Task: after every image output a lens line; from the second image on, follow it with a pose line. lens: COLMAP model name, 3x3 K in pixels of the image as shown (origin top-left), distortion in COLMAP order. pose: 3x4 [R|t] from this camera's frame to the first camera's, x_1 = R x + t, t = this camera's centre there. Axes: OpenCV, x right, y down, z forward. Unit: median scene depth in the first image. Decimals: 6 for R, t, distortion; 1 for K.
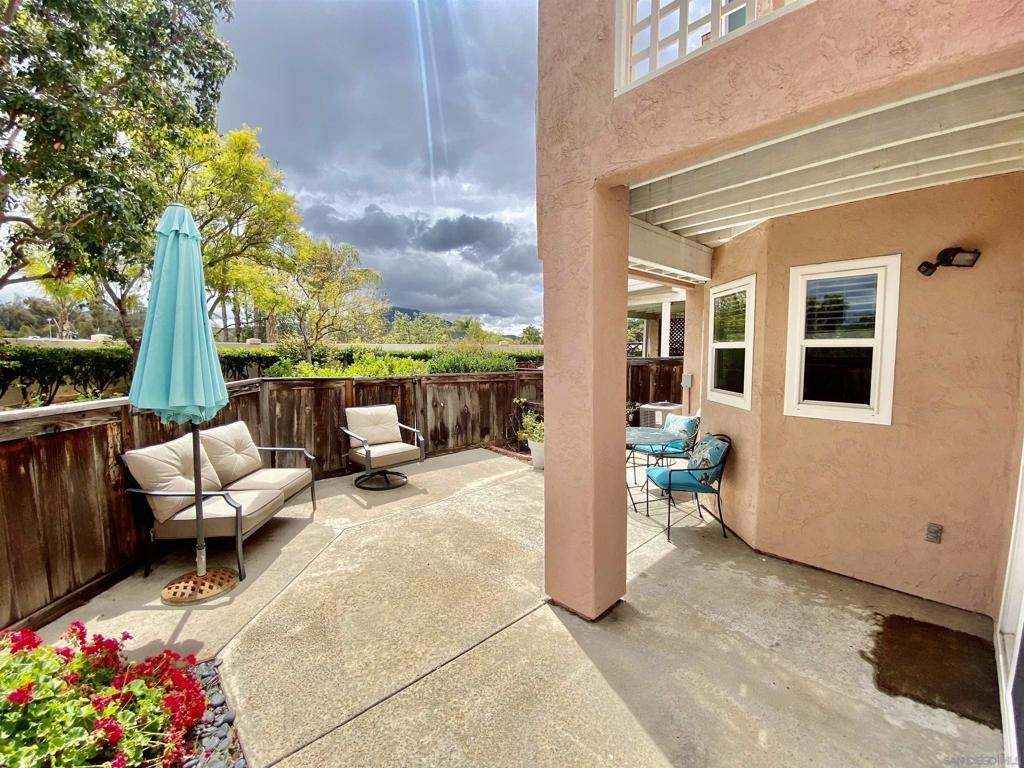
lens RADIAL K [[423.9, 0, 514.8], [0, 423.9, 382.0], [0, 0, 1]] dist [0.002102, -0.000855]
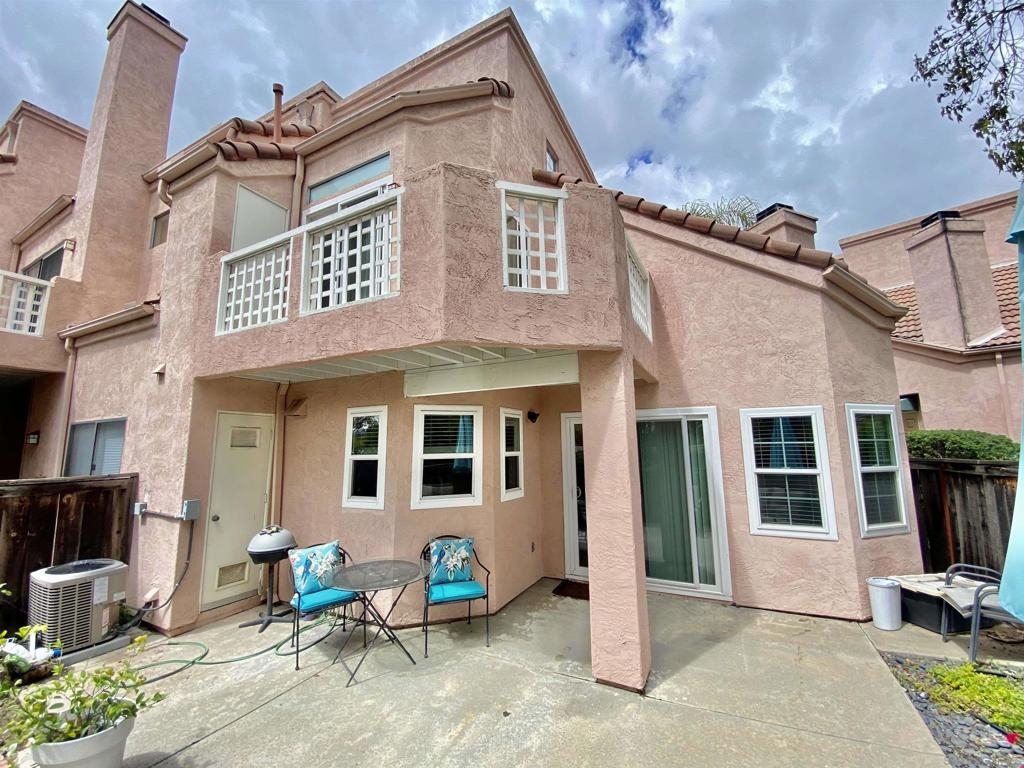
lens RADIAL K [[423.9, 0, 514.9], [0, 423.9, 387.8], [0, 0, 1]] dist [0.002102, -0.000855]
pose [[-0.325676, 0.147056, 0.933975, -0.818708], [0.092664, 0.988039, -0.123256, -0.133790], [-0.940930, 0.046404, -0.335407, 1.404923]]
